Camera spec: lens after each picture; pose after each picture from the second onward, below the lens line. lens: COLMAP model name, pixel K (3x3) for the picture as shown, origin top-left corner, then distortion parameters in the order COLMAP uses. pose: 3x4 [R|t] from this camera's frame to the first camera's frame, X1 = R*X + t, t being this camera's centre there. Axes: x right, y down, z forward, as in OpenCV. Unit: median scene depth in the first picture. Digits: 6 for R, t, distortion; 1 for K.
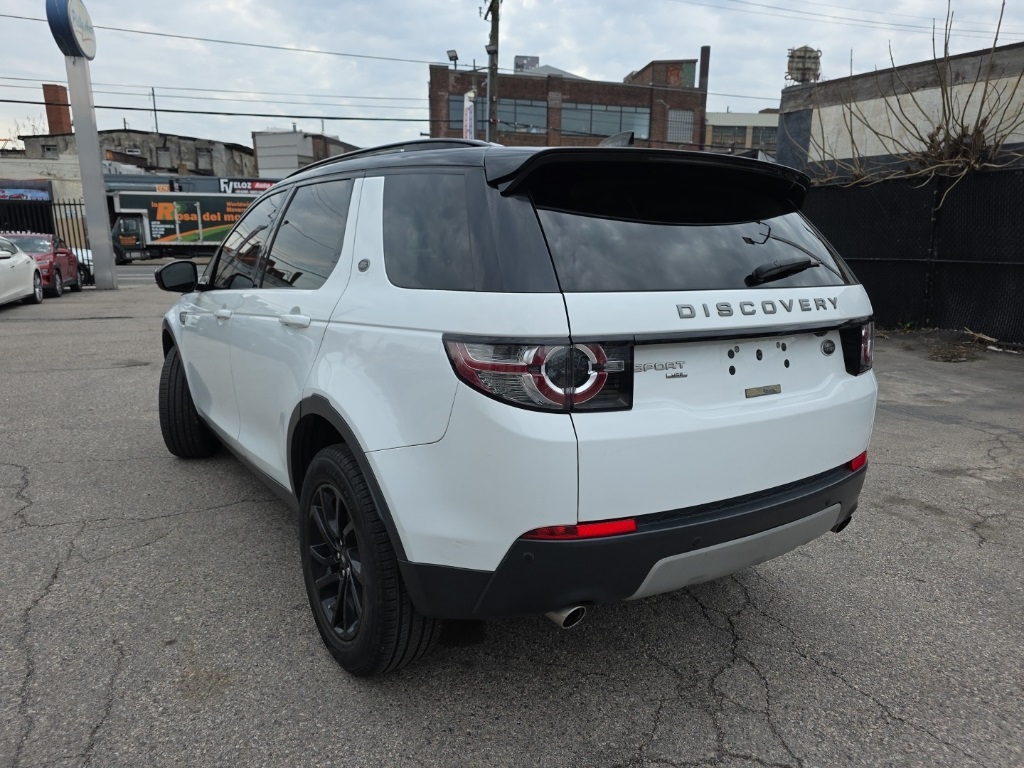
lens RADIAL K [[710.9, 0, 519.0], [0, 710.9, 388.8], [0, 0, 1]] dist [0.041746, -0.037424]
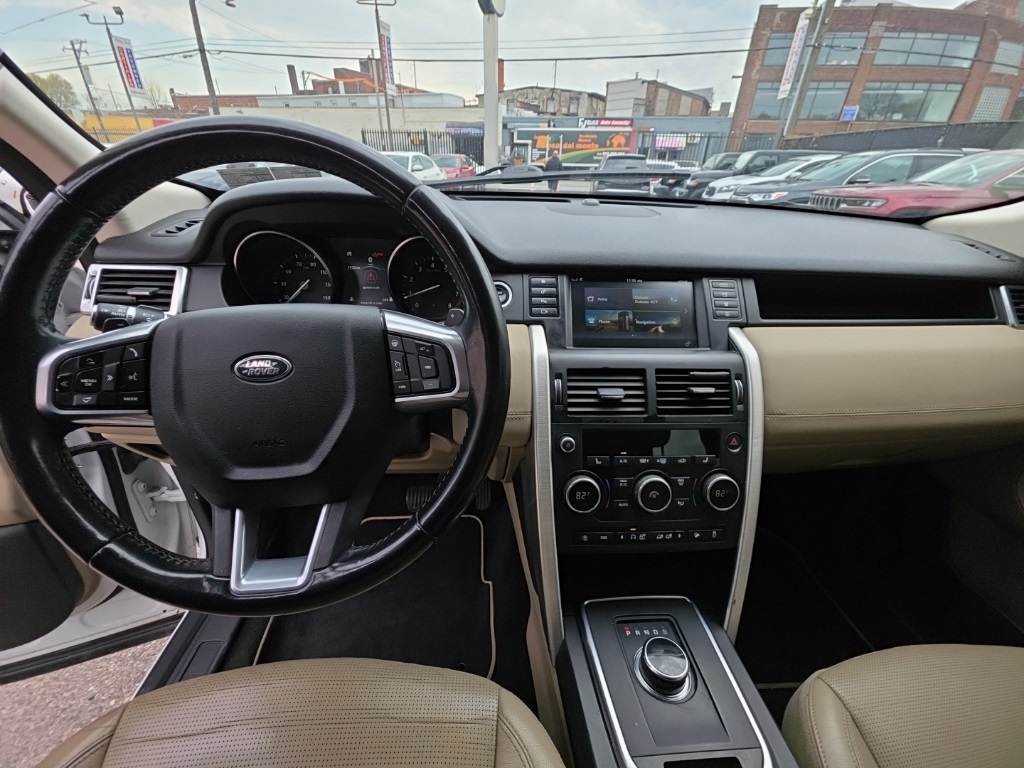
lens RADIAL K [[408.8, 0, 509.0], [0, 408.8, 381.8], [0, 0, 1]] dist [0.013424, -0.009859]
pose [[0.858049, 0.256372, -0.445001, -0.025201], [-0.124319, 0.944405, 0.304374, -0.018906], [0.498294, -0.205846, 0.842218, 0.110582]]
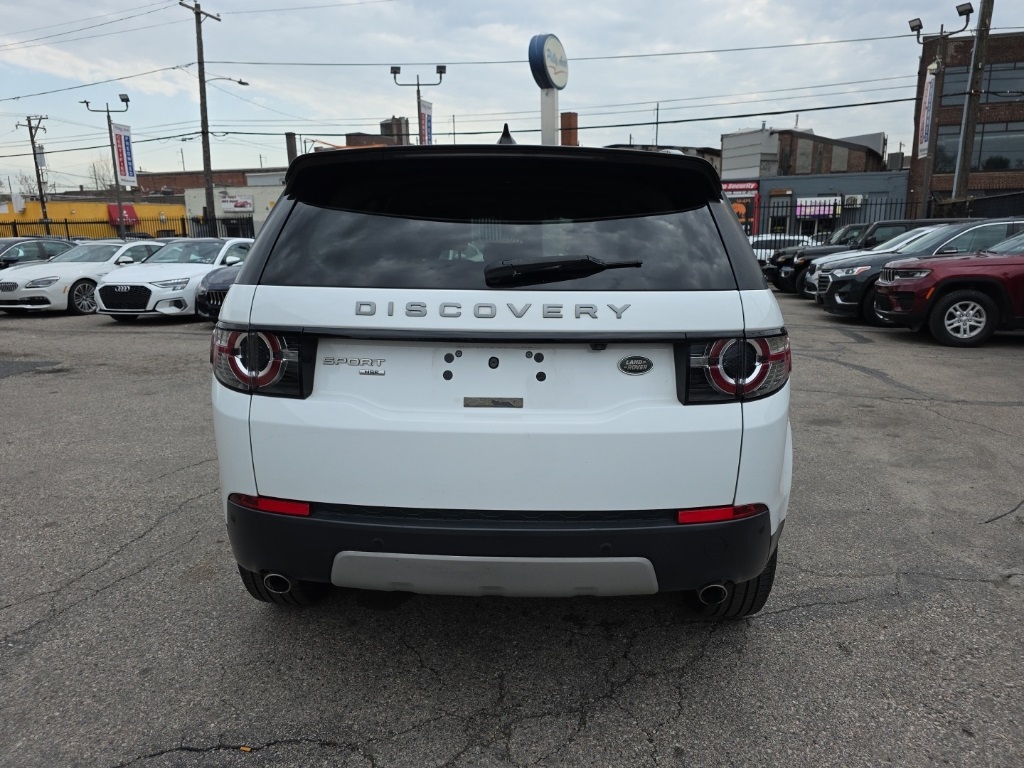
lens RADIAL K [[710.9, 0, 520.0], [0, 710.9, 382.4], [0, 0, 1]] dist [0.041746, -0.037424]
pose [[0.802569, 0.105084, -0.587231, 0.052766], [-0.109123, 0.993615, 0.028668, -0.003071], [0.586493, 0.041072, 0.808912, 0.017182]]
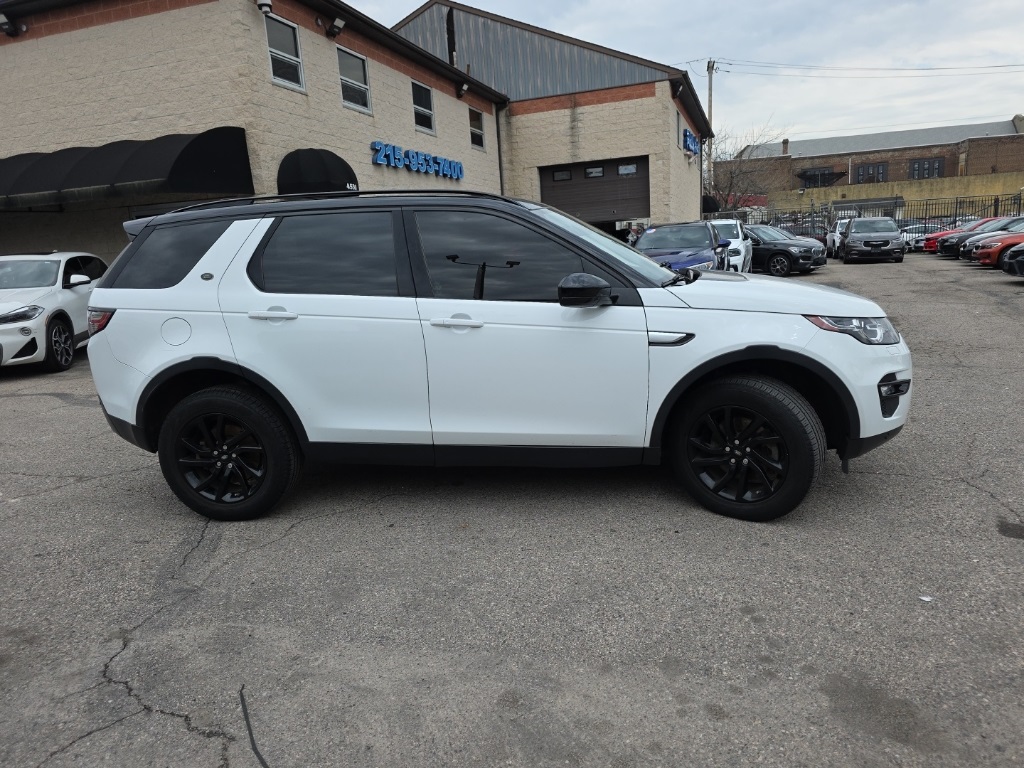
lens RADIAL K [[710.9, 0, 519.9], [0, 710.9, 393.0], [0, 0, 1]] dist [0.041746, -0.037424]
pose [[-0.671317, 0.174136, -0.720424, 0.074871], [-0.109328, 0.938110, 0.328630, -0.040295], [0.733063, 0.299377, -0.610731, 0.199006]]
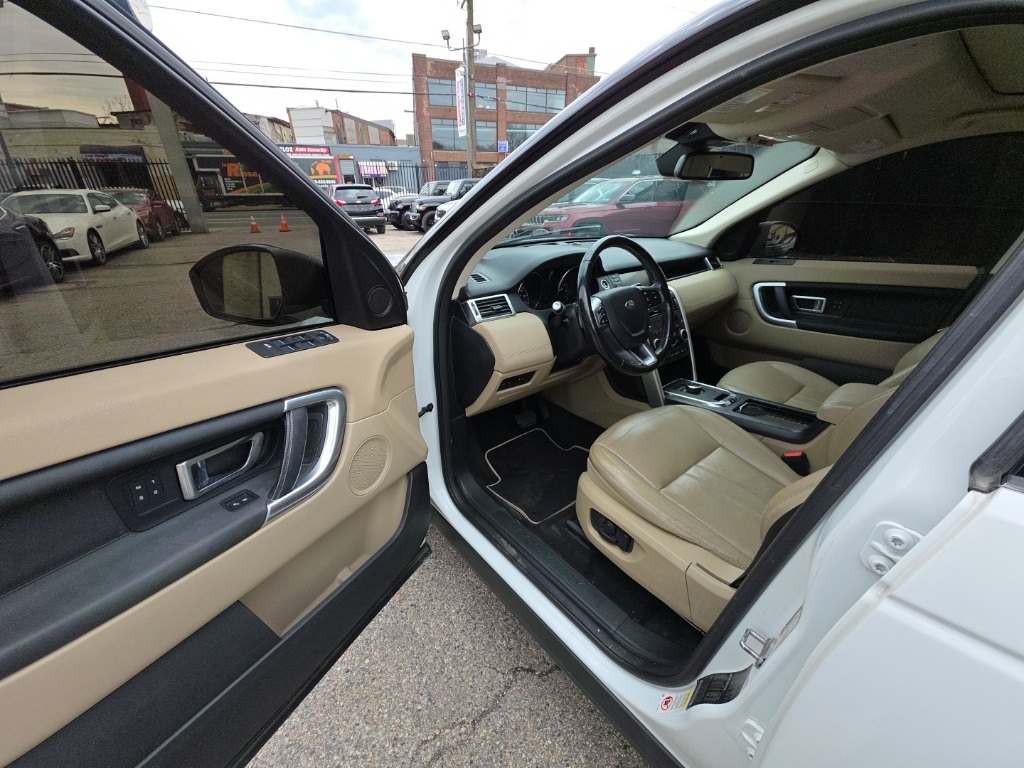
lens RADIAL K [[408.8, 0, 509.6], [0, 408.8, 383.7], [0, 0, 1]] dist [0.013424, -0.009859]
pose [[0.995266, -0.049976, 0.083353, -0.046739], [0.028963, 0.971206, 0.236474, -0.017470], [-0.092771, -0.232940, 0.968056, 0.083450]]
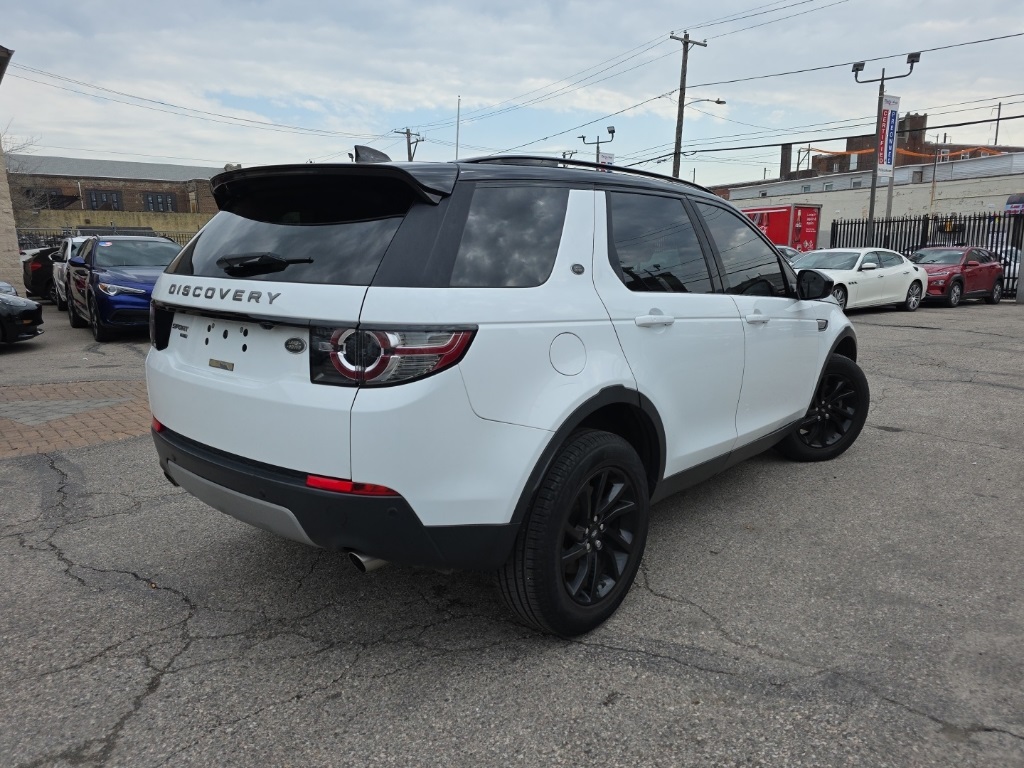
lens RADIAL K [[710.9, 0, 521.9], [0, 710.9, 384.6], [0, 0, 1]] dist [0.041746, -0.037424]
pose [[0.266795, 0.163751, -0.949740, 0.094535], [-0.187755, 0.975409, 0.115434, -0.011488], [0.945288, 0.147521, 0.290979, 0.066633]]
